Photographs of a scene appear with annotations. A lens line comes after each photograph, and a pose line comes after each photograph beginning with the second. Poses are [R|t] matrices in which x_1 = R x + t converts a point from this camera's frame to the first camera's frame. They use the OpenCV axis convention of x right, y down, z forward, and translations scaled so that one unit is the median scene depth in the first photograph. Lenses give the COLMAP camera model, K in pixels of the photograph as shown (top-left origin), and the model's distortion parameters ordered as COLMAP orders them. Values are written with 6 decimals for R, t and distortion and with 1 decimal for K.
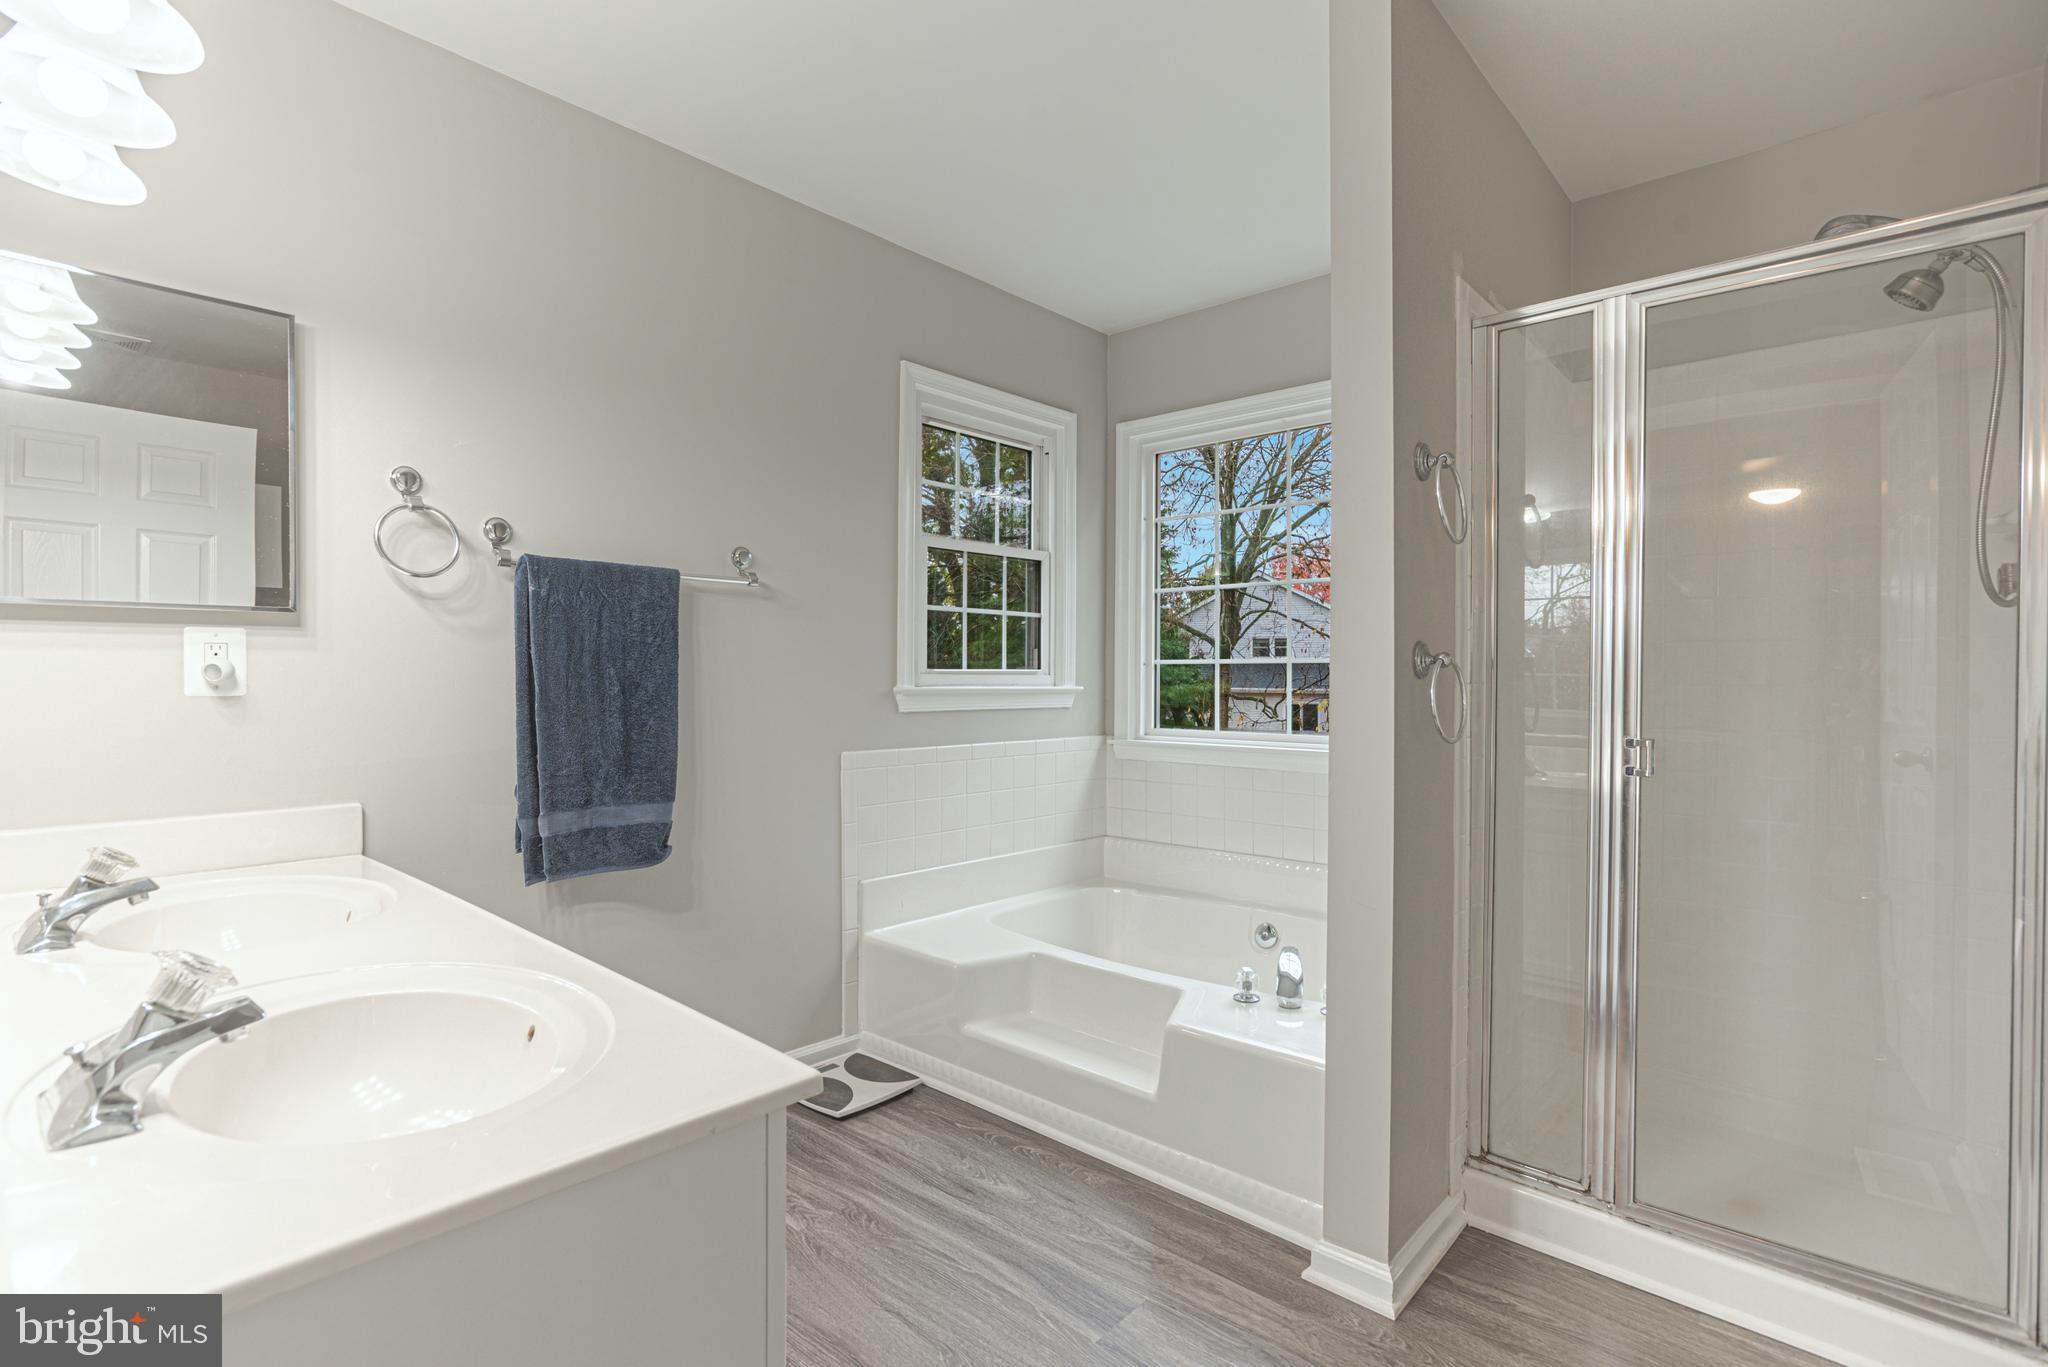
lens RADIAL K [[977.2, 0, 1024.0], [0, 977.2, 683.5], [0, 0, 1]] dist [-0.000132, 0.000433]
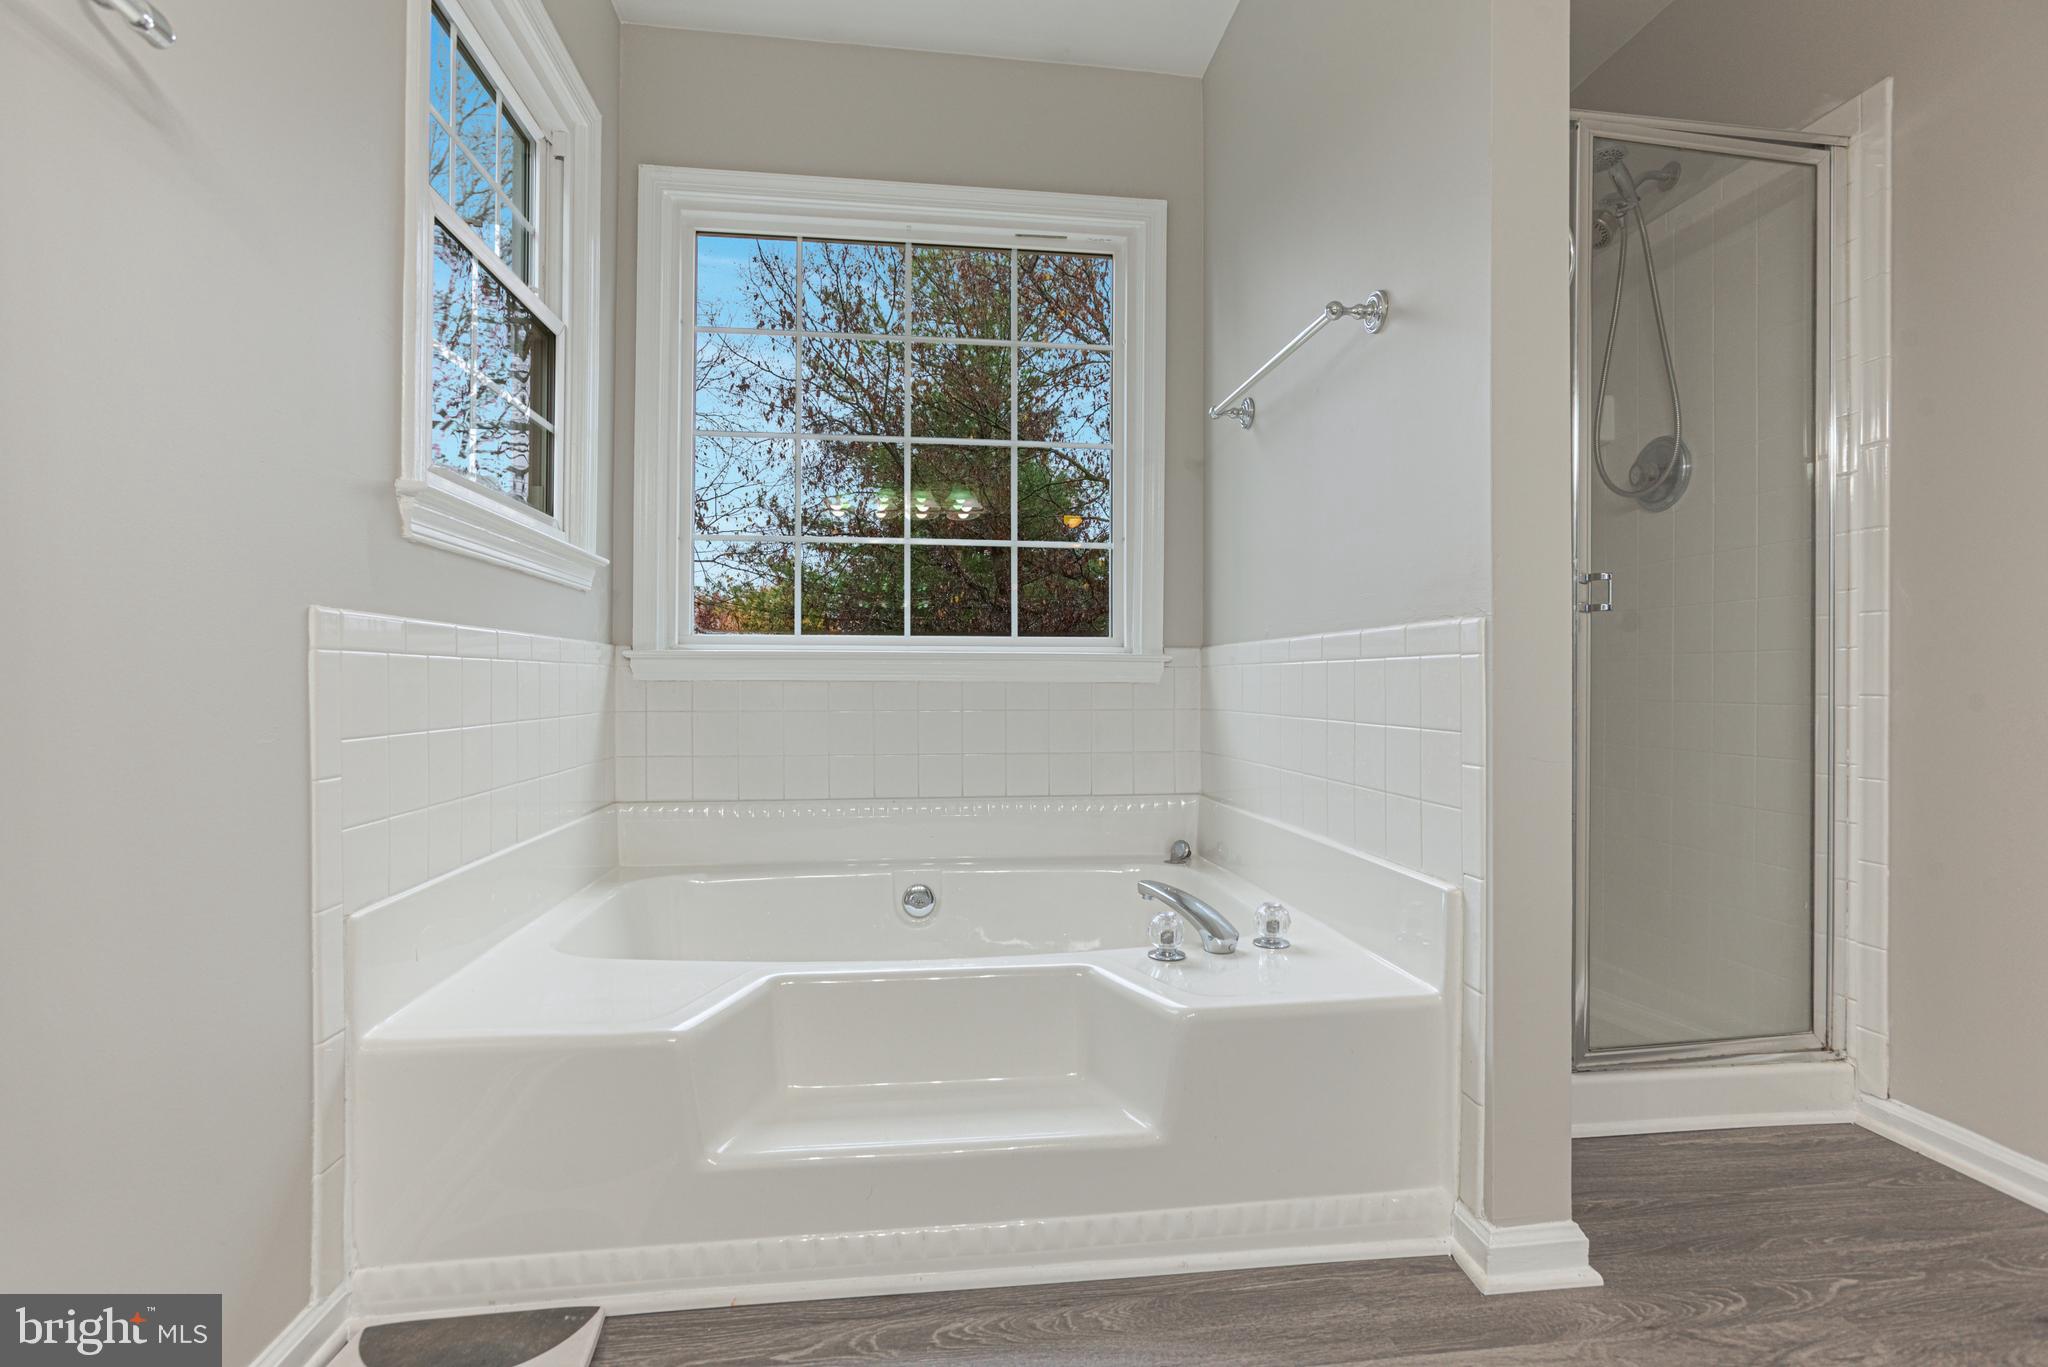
lens RADIAL K [[965.0, 0, 1028.0], [0, 965.0, 675.5], [0, 0, 1]] dist [-0.008888, 0.000073]
pose [[0.637830, 0.005600, 0.770157, -0.340152], [-0.002955, 0.999984, -0.004824, 0.113189], [-0.770171, 0.000801, 0.637836, 0.579268]]
